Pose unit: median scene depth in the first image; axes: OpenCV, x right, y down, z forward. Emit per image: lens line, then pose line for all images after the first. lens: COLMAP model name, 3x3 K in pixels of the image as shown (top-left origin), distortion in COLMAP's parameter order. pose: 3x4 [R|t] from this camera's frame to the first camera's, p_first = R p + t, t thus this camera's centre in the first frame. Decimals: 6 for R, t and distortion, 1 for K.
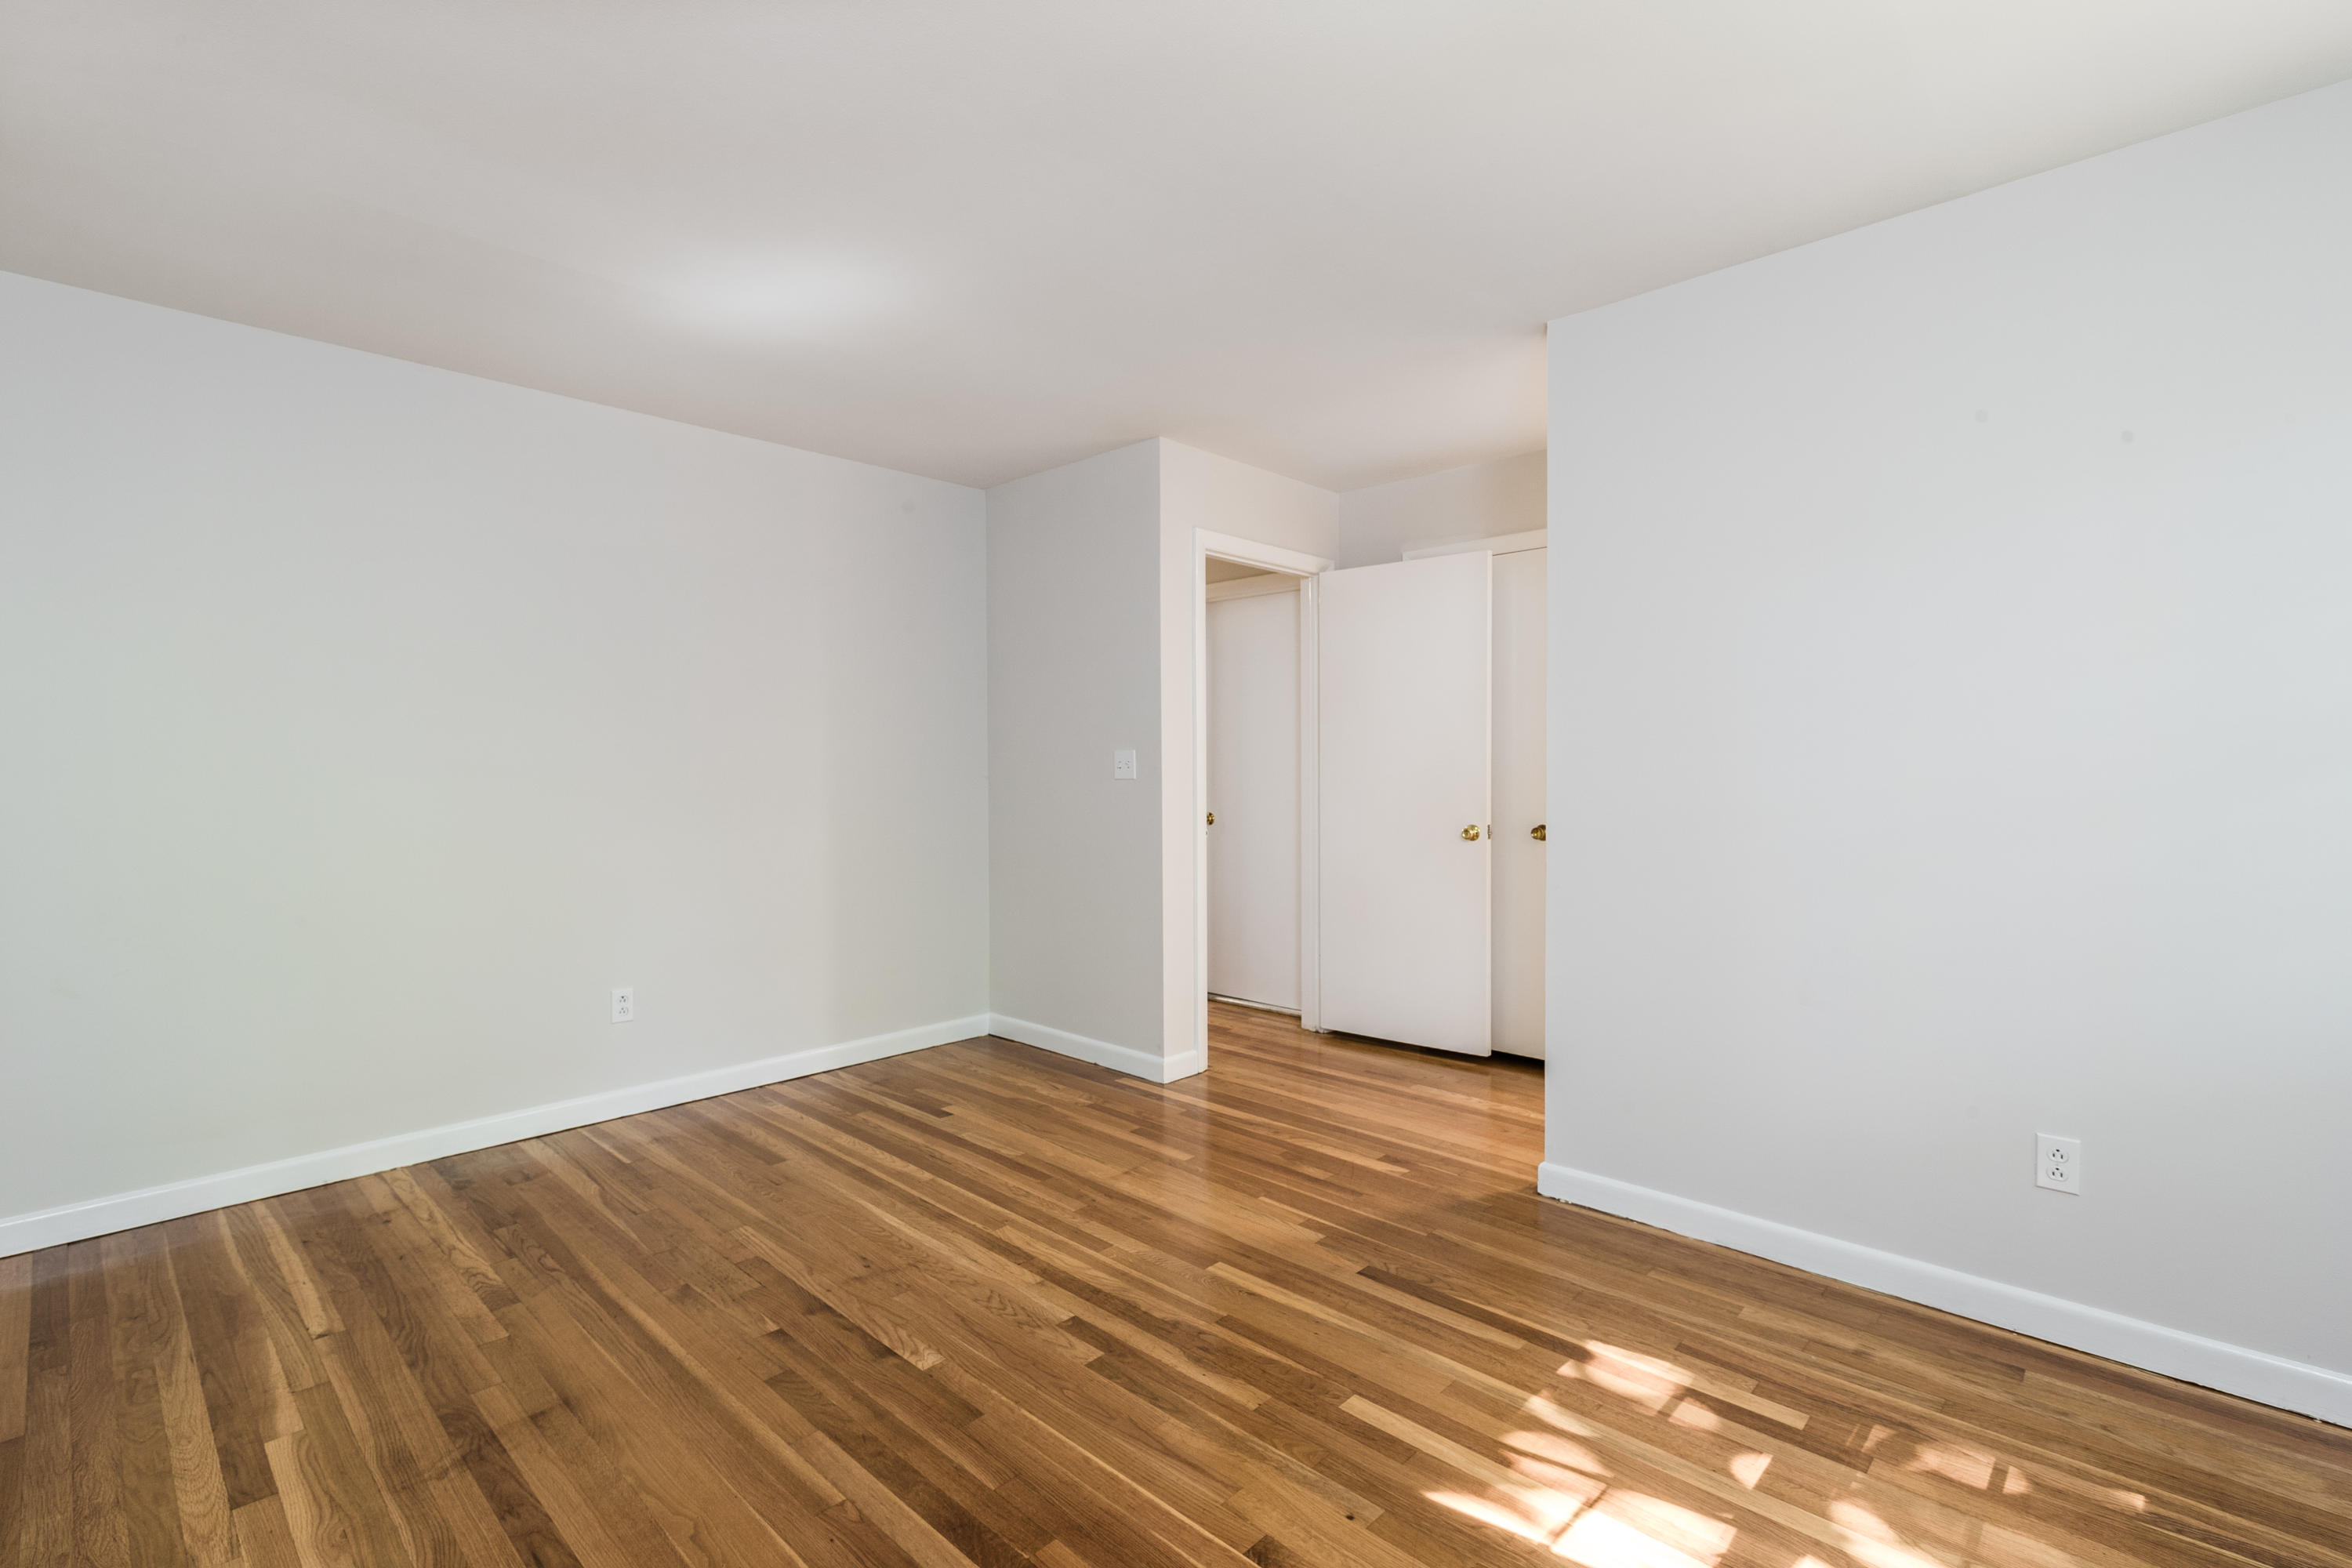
lens RADIAL K [[1023.2, 0, 1176.0], [0, 1023.2, 784.0], [0, 0, 1]] dist [0.001383, -0.000149]
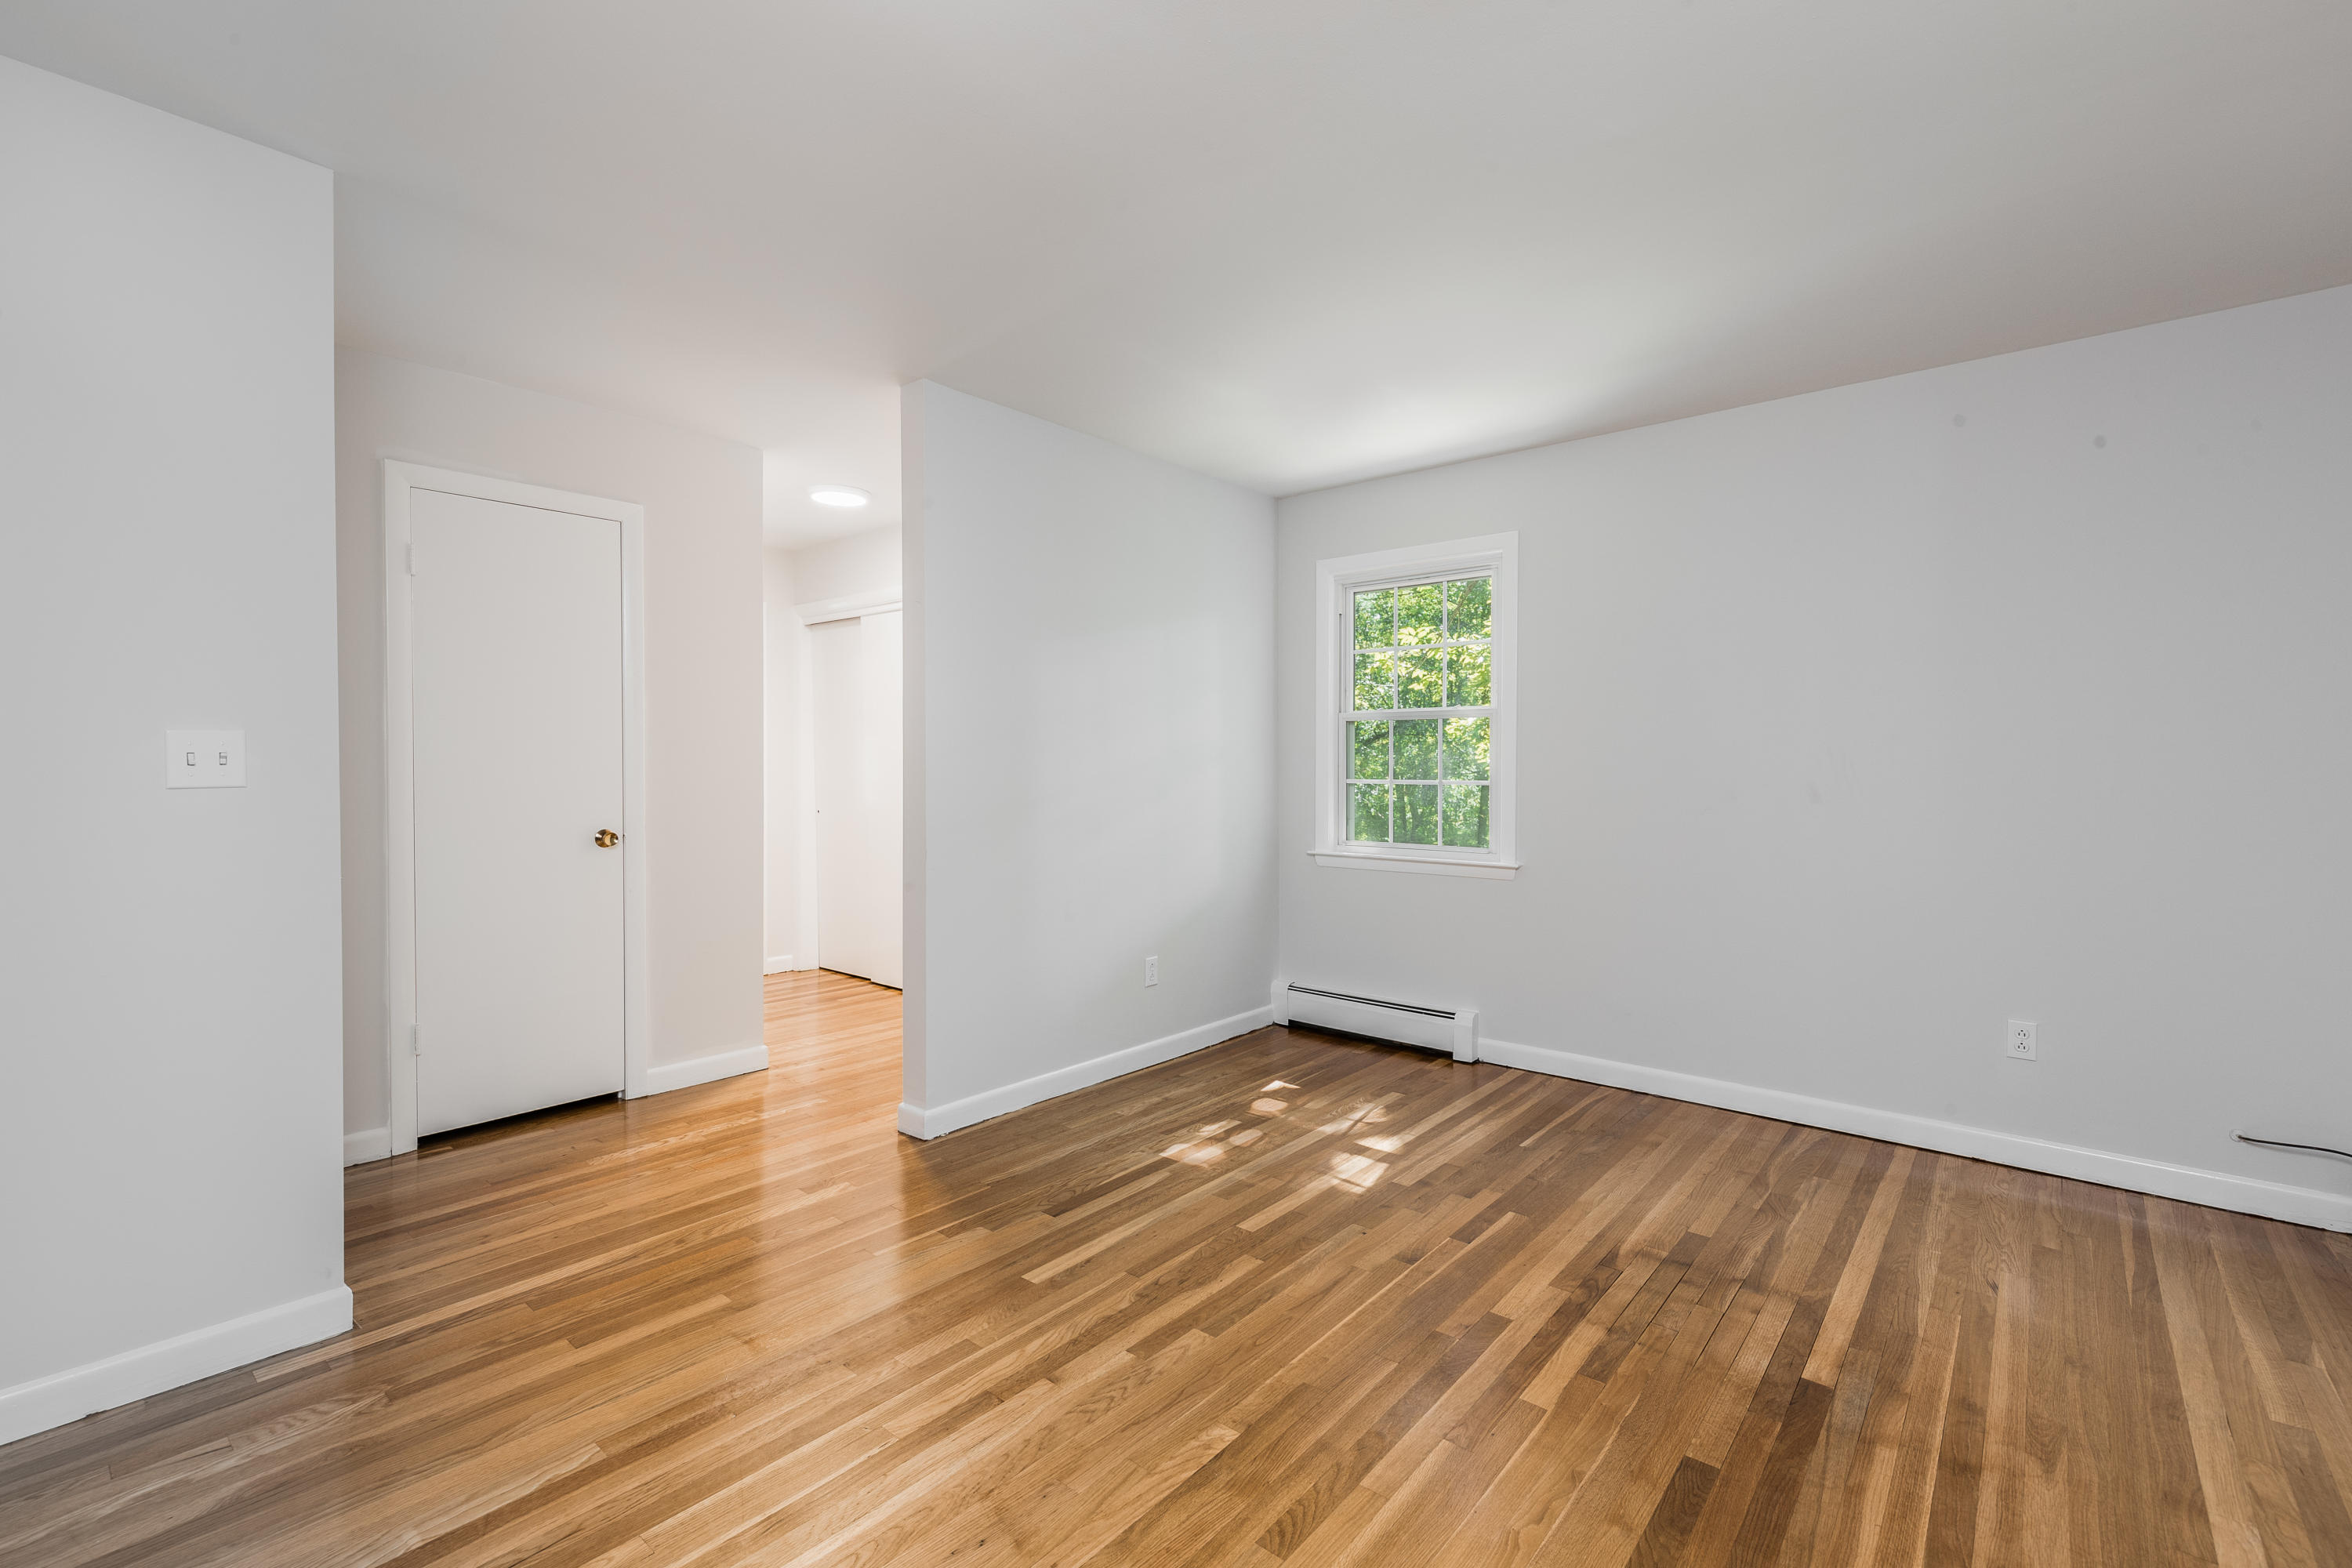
lens RADIAL K [[1023.2, 0, 1176.0], [0, 1023.2, 784.0], [0, 0, 1]] dist [0.001383, -0.000149]
pose [[-0.038437, -0.017738, 0.999104, -1.077488], [0.015806, 0.999707, 0.018357, -0.024767], [-0.999136, 0.016498, -0.038146, 1.014273]]
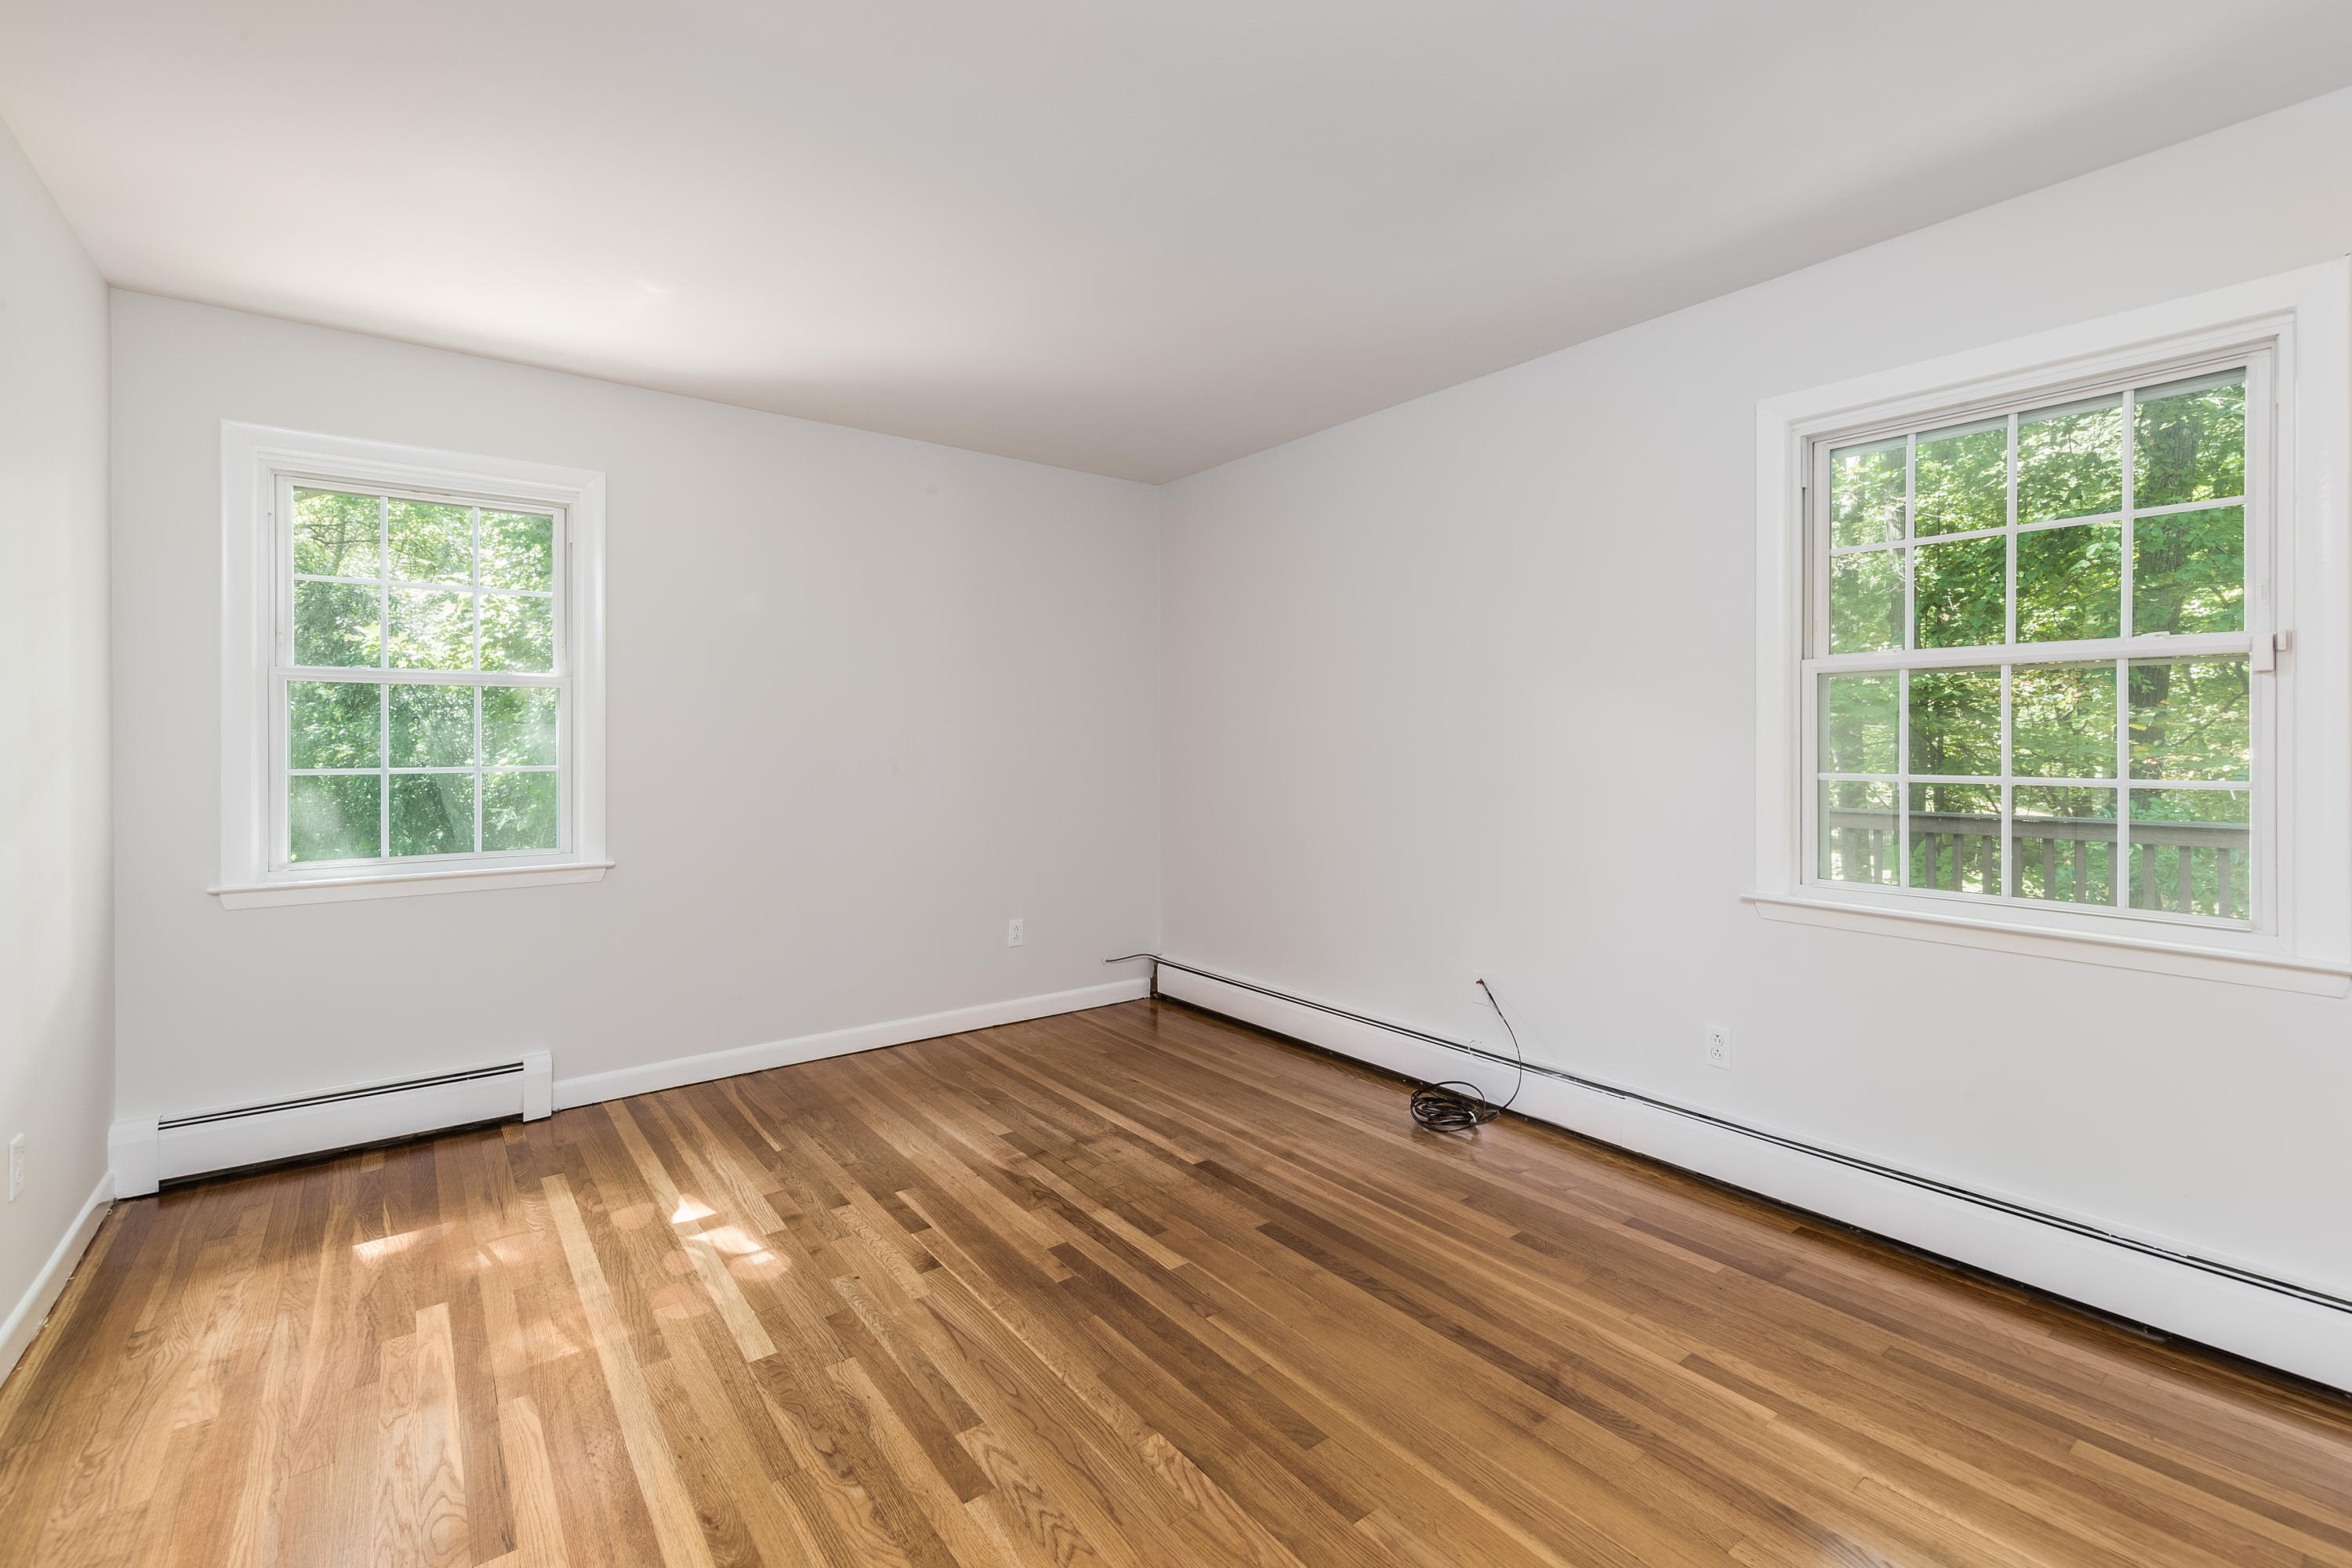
lens RADIAL K [[1023.2, 0, 1176.0], [0, 1023.2, 784.0], [0, 0, 1]] dist [0.001383, -0.000149]
pose [[-0.985627, -0.003487, 0.168899, -0.386605], [0.006677, 0.998202, 0.059572, -0.046457], [-0.168803, 0.059843, -0.983831, 1.731344]]
